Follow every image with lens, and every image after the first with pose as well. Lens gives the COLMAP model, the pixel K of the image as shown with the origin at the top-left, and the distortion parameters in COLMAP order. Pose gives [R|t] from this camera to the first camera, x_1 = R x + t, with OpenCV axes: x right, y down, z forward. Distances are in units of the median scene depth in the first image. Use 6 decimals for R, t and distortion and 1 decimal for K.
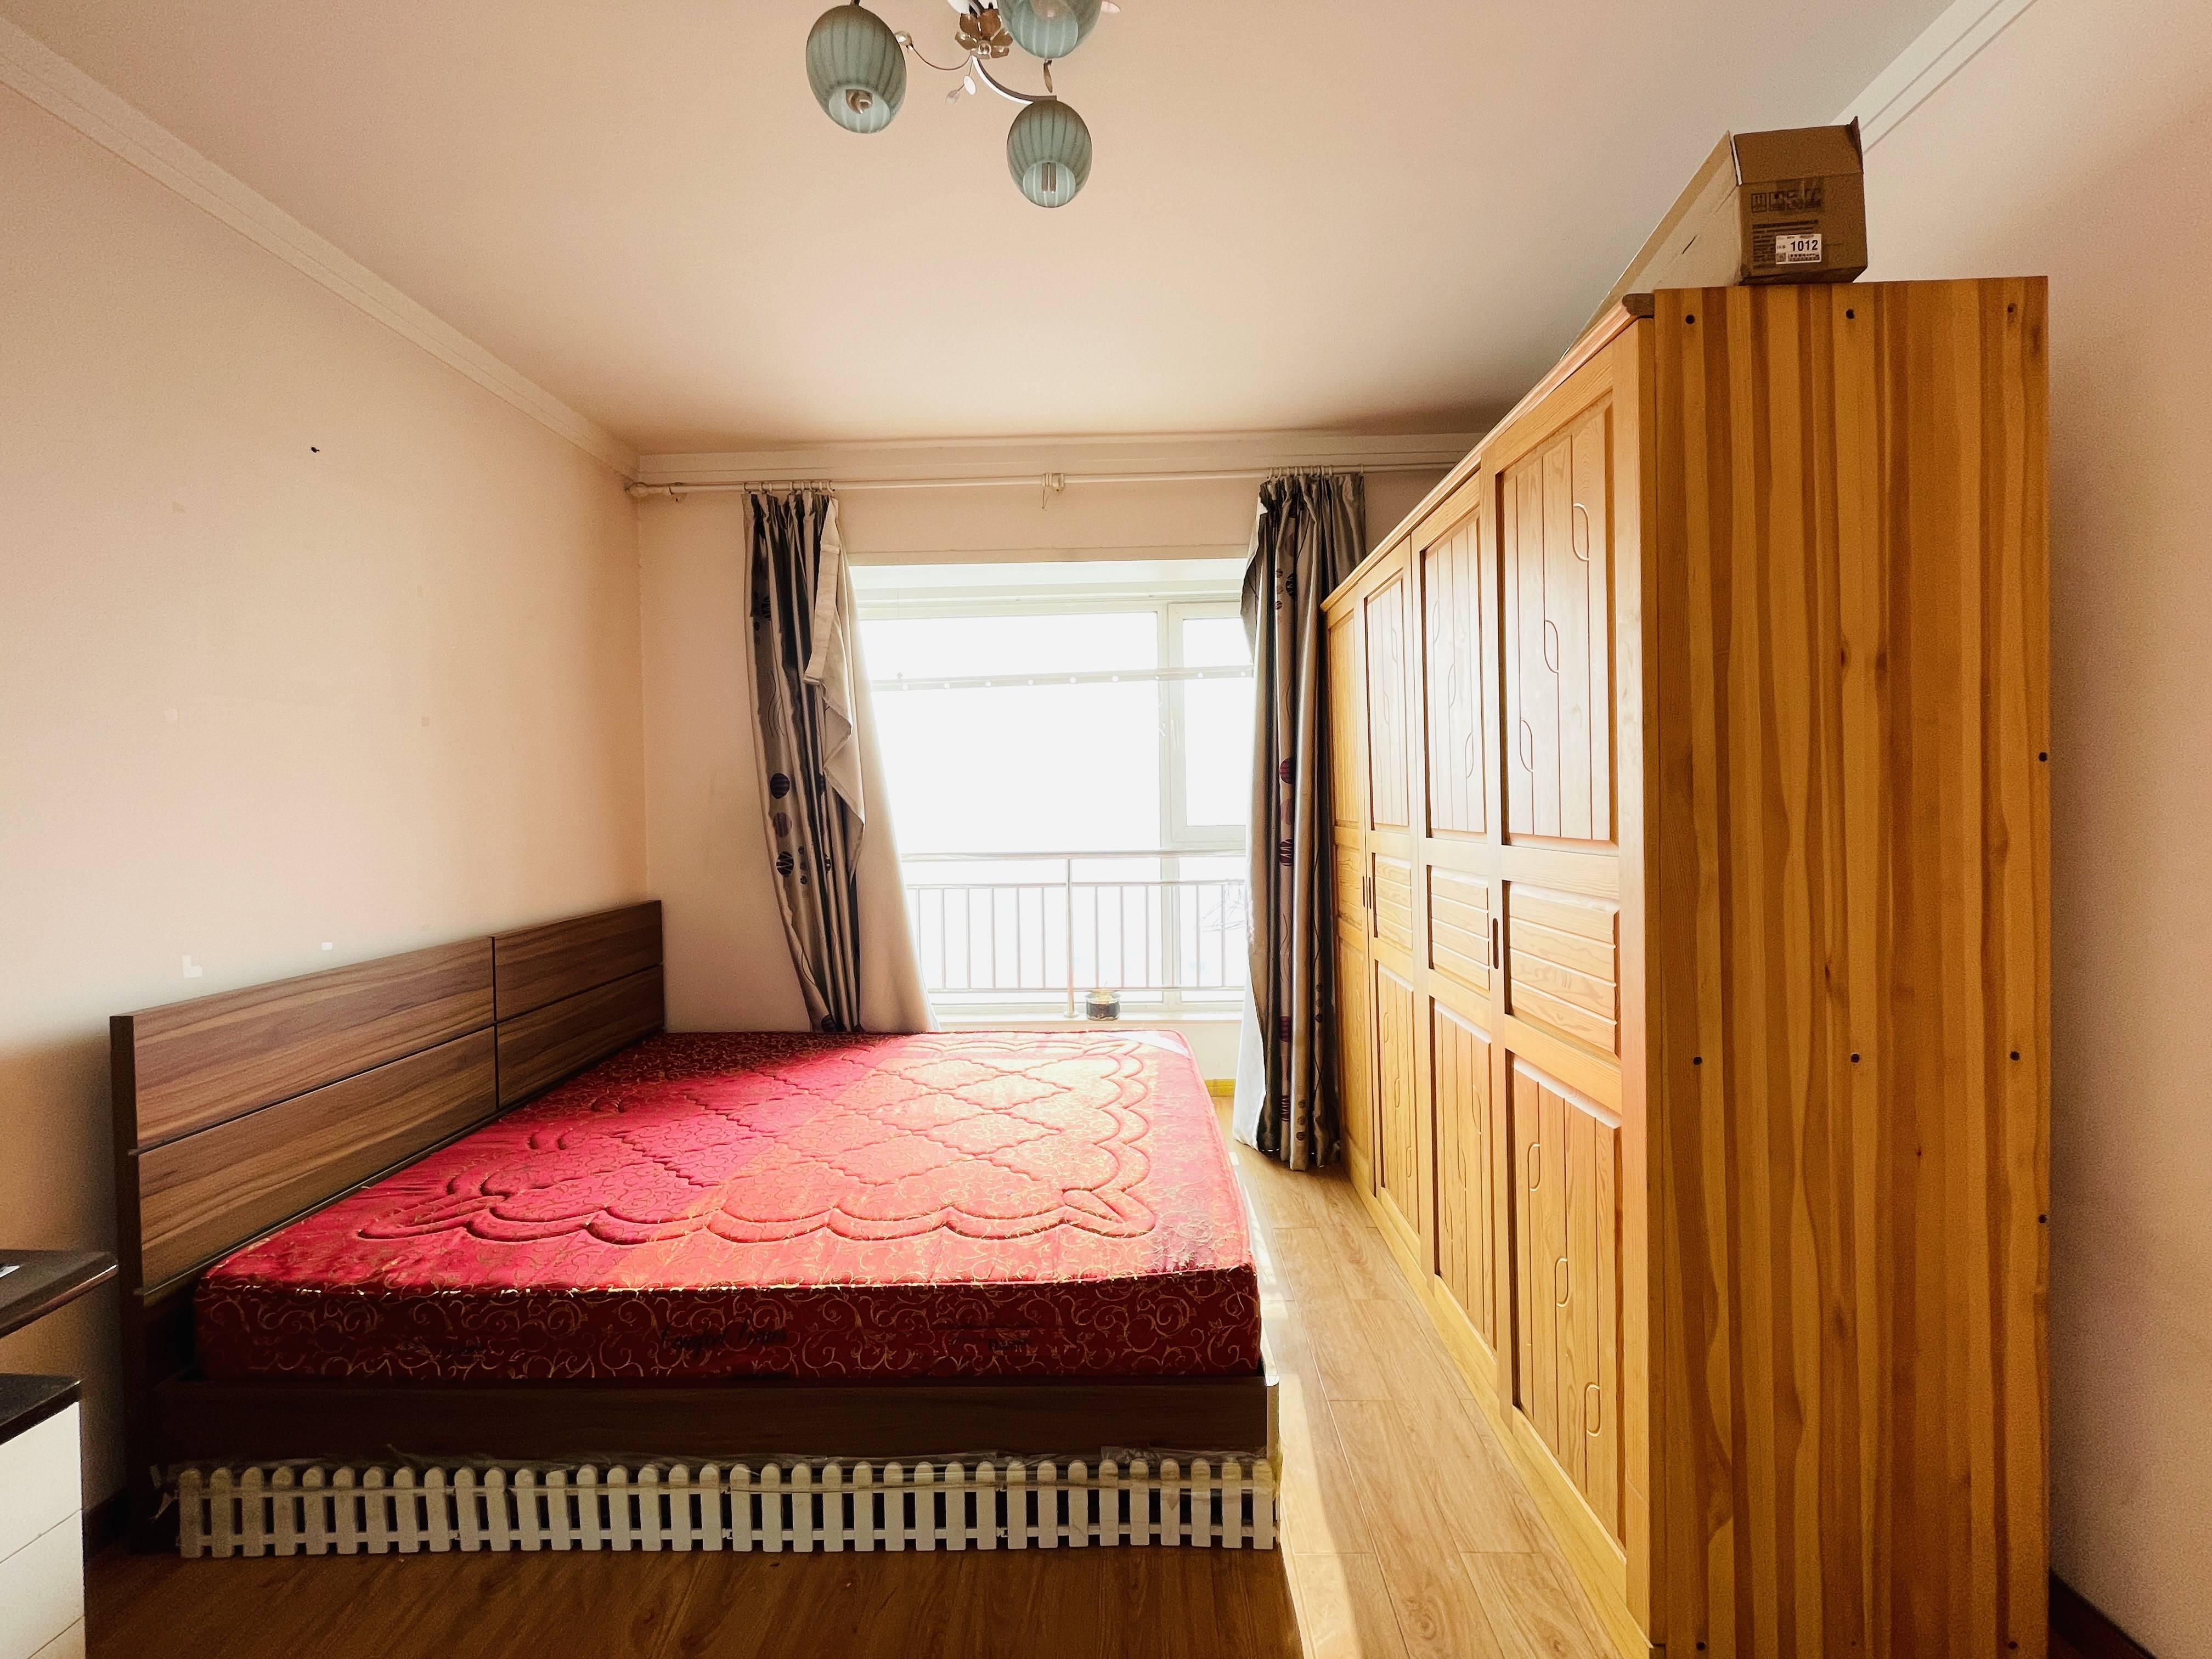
lens RADIAL K [[901.2, 0, 1106.0], [0, 901.2, 829.5], [0, 0, 1]] dist [-0.000504, -0.000940]
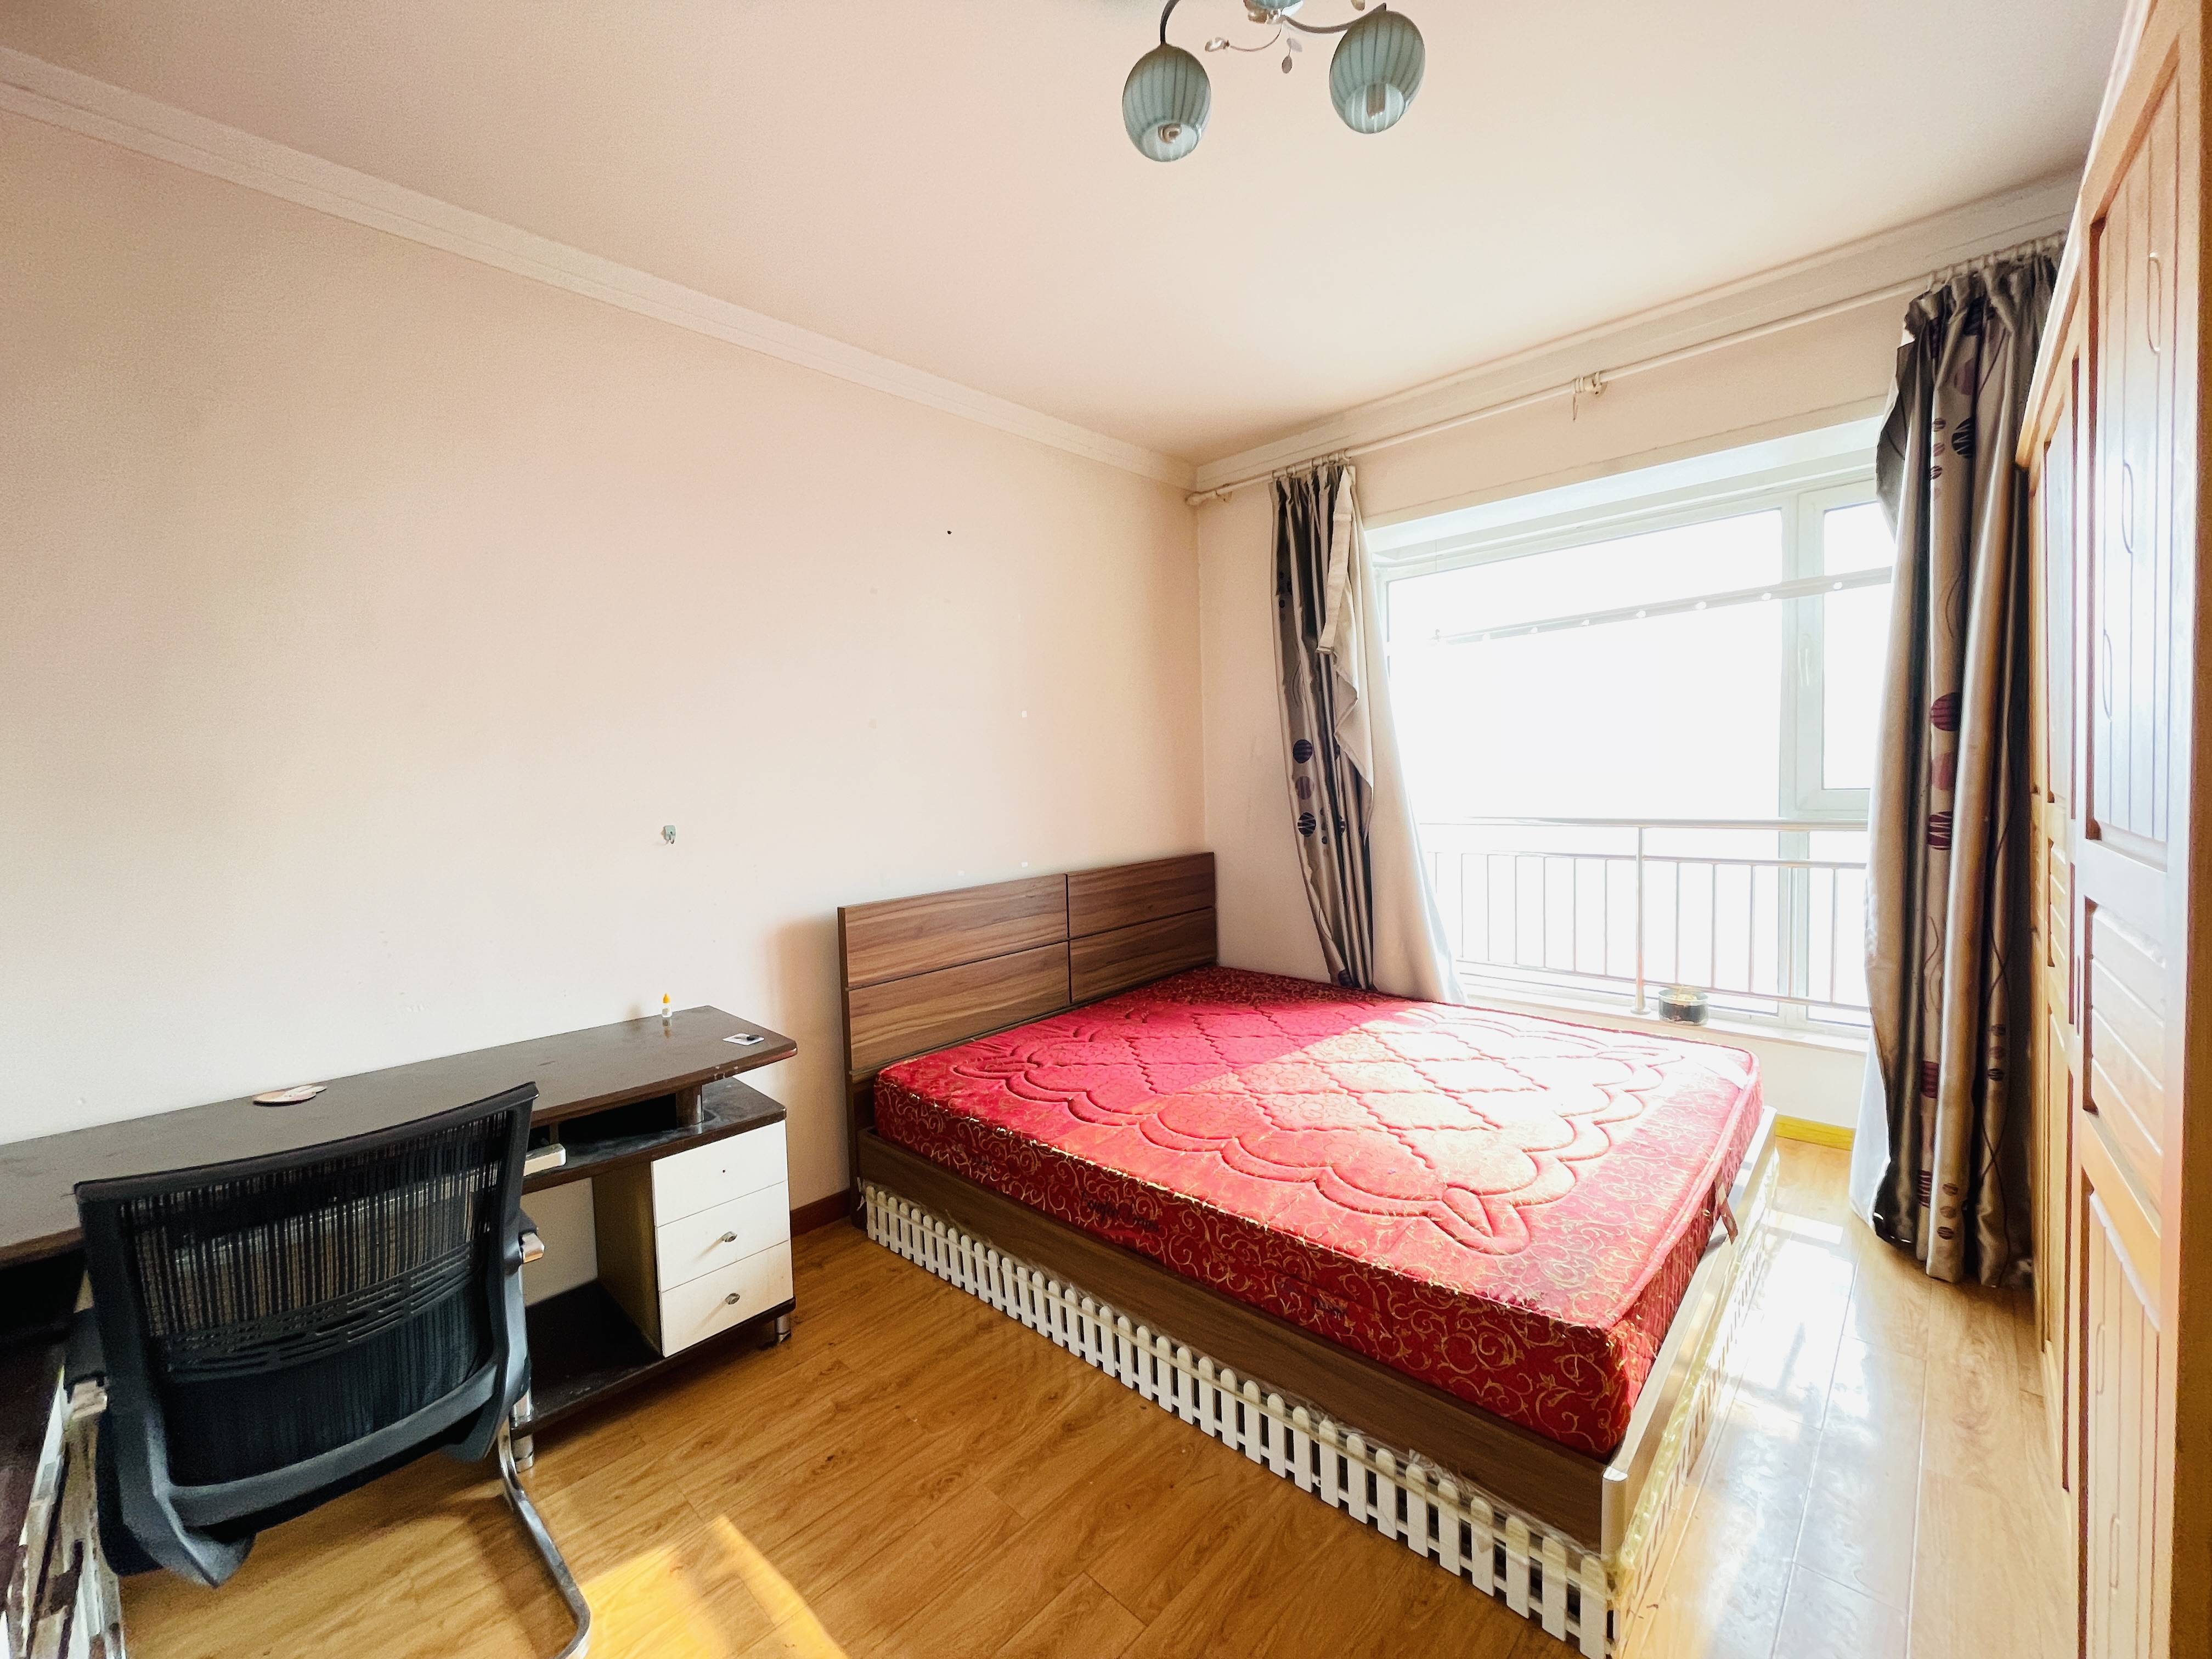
lens RADIAL K [[901.2, 0, 1106.0], [0, 901.2, 829.5], [0, 0, 1]] dist [-0.000504, -0.000940]
pose [[0.738786, 0.034288, -0.673068, 0.257197], [0.000667, 0.998667, 0.051606, -0.015255], [0.673940, -0.038575, 0.737778, 0.068102]]
